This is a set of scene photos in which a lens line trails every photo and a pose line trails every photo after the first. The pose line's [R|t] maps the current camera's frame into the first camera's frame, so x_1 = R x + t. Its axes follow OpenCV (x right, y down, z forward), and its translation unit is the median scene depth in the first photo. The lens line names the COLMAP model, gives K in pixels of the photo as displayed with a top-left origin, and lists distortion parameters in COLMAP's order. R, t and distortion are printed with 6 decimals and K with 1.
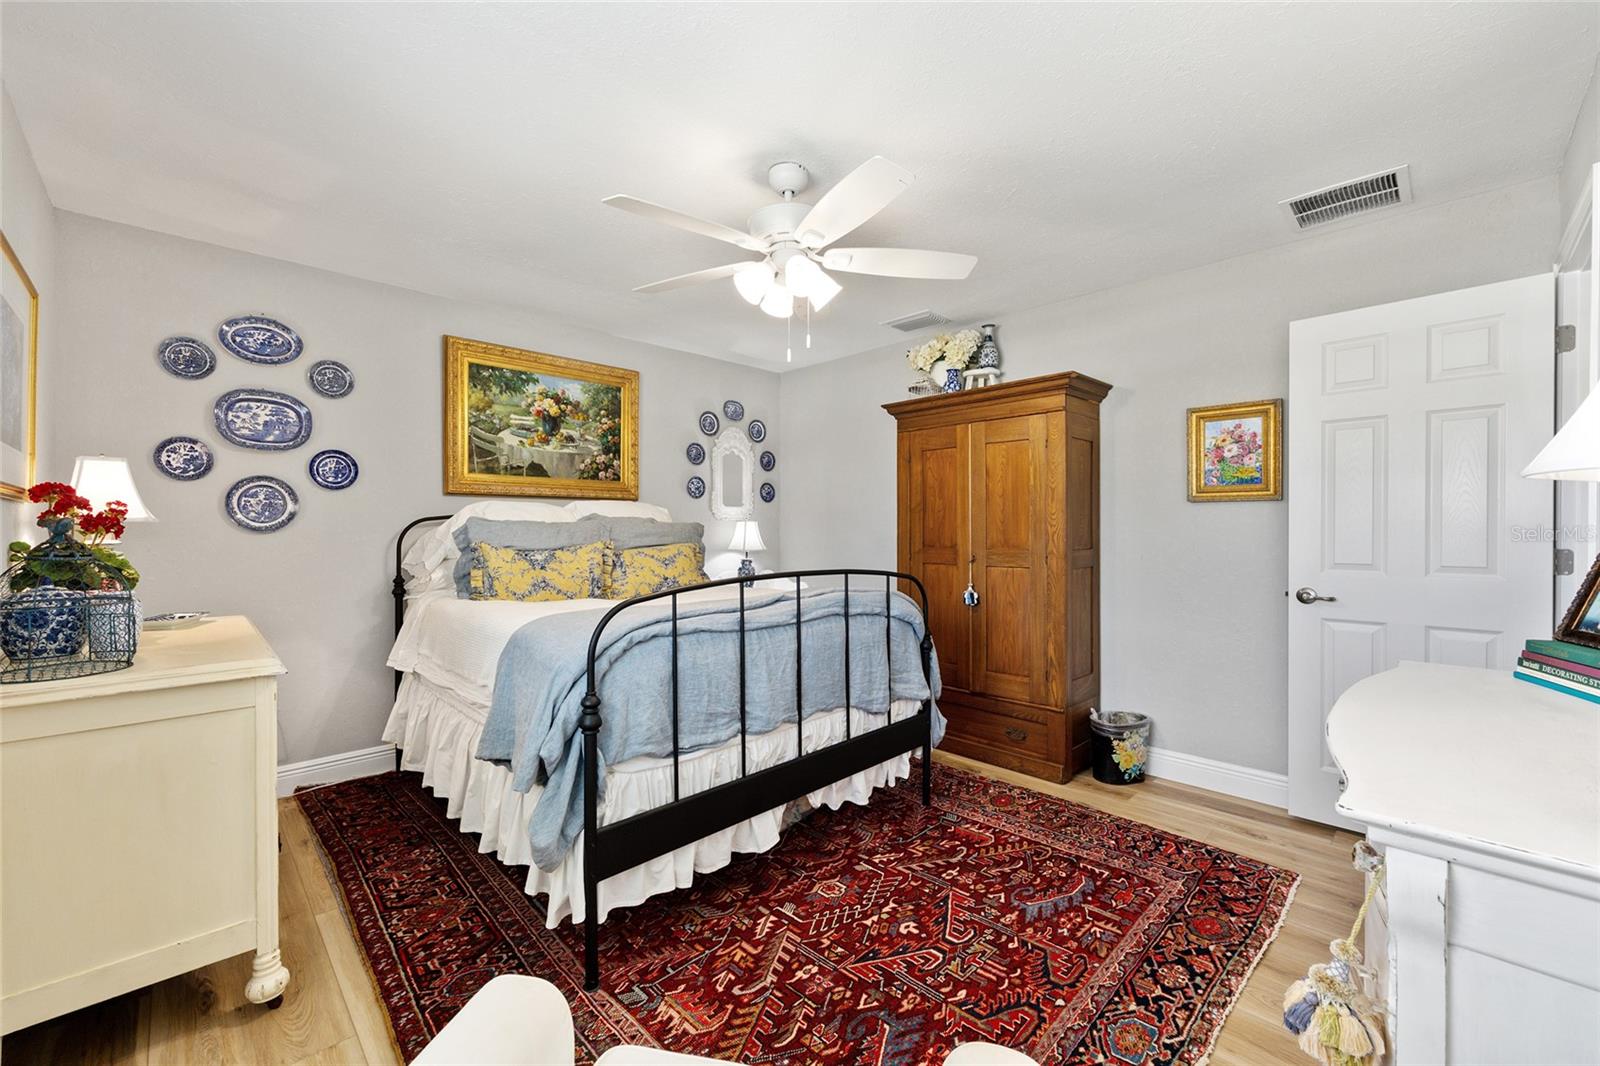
lens RADIAL K [[644.8, 0, 800.0], [0, 644.8, 533.0], [0, 0, 1]] dist [-0.002399, 0.000095]
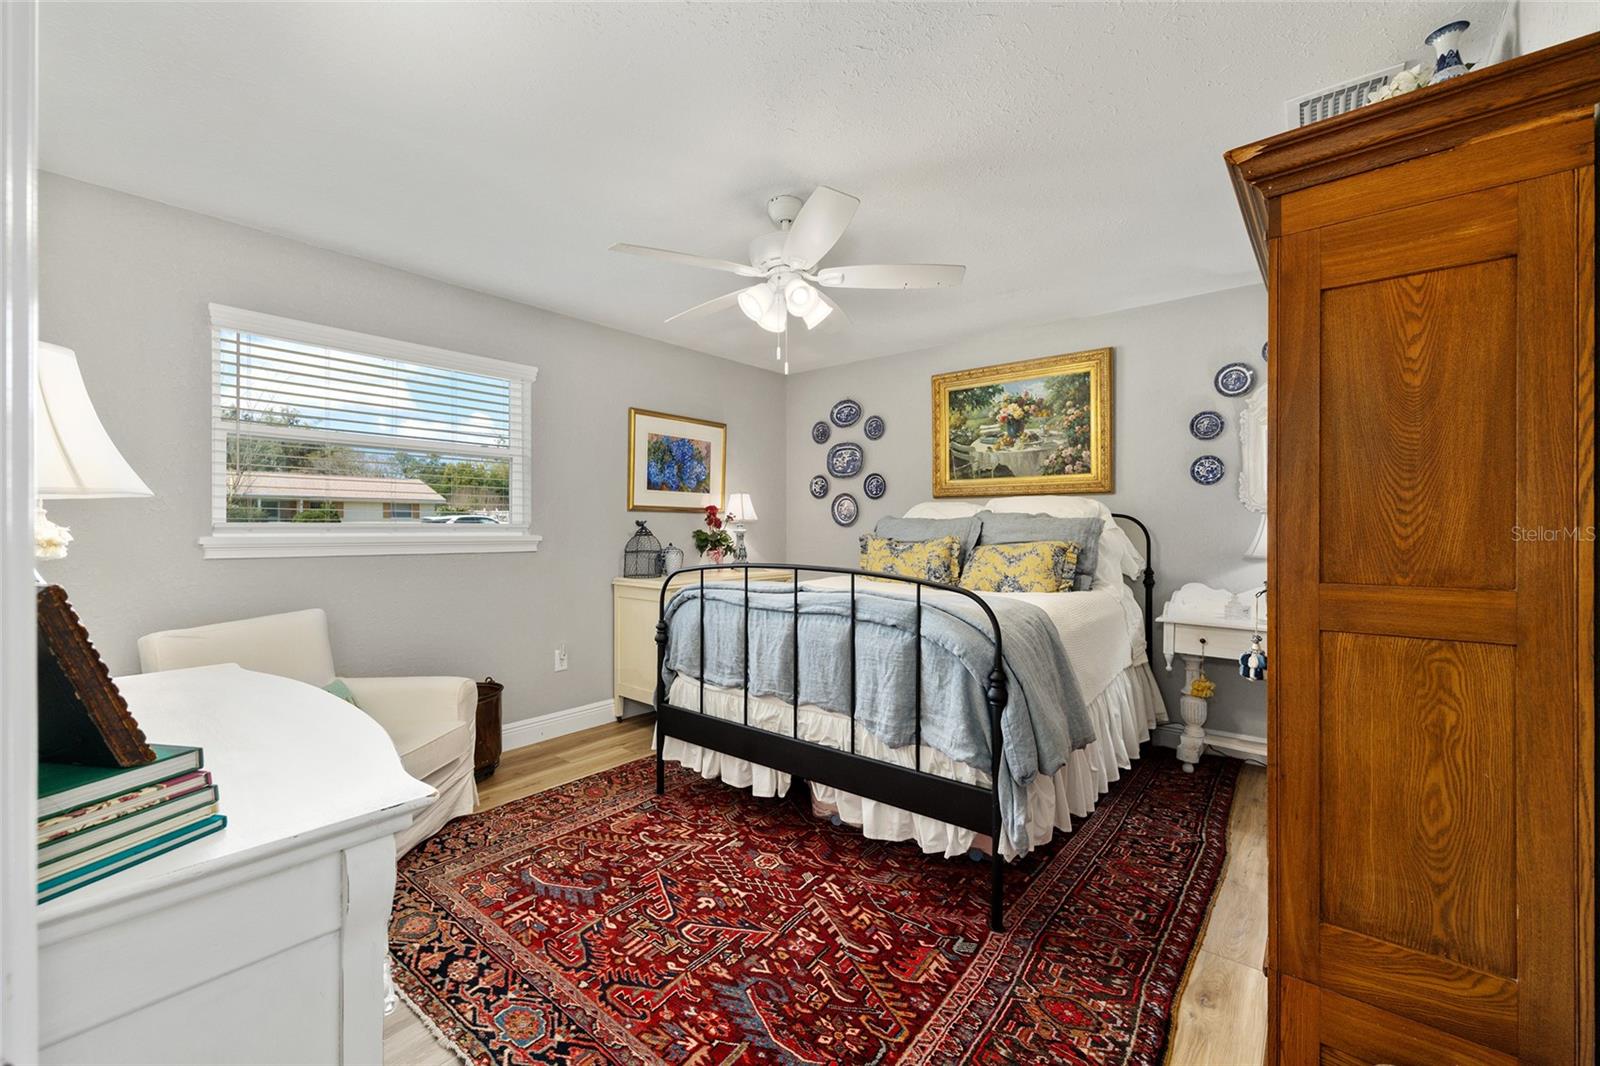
lens RADIAL K [[640.8, 0, 801.8], [0, 640.8, 521.8], [0, 0, 1]] dist [-0.002811, -0.000108]
pose [[0.110040, -0.002121, -0.993925, 0.980663], [-0.006212, 0.999977, -0.002822, -0.008872], [0.993908, 0.006484, 0.110024, 0.823628]]
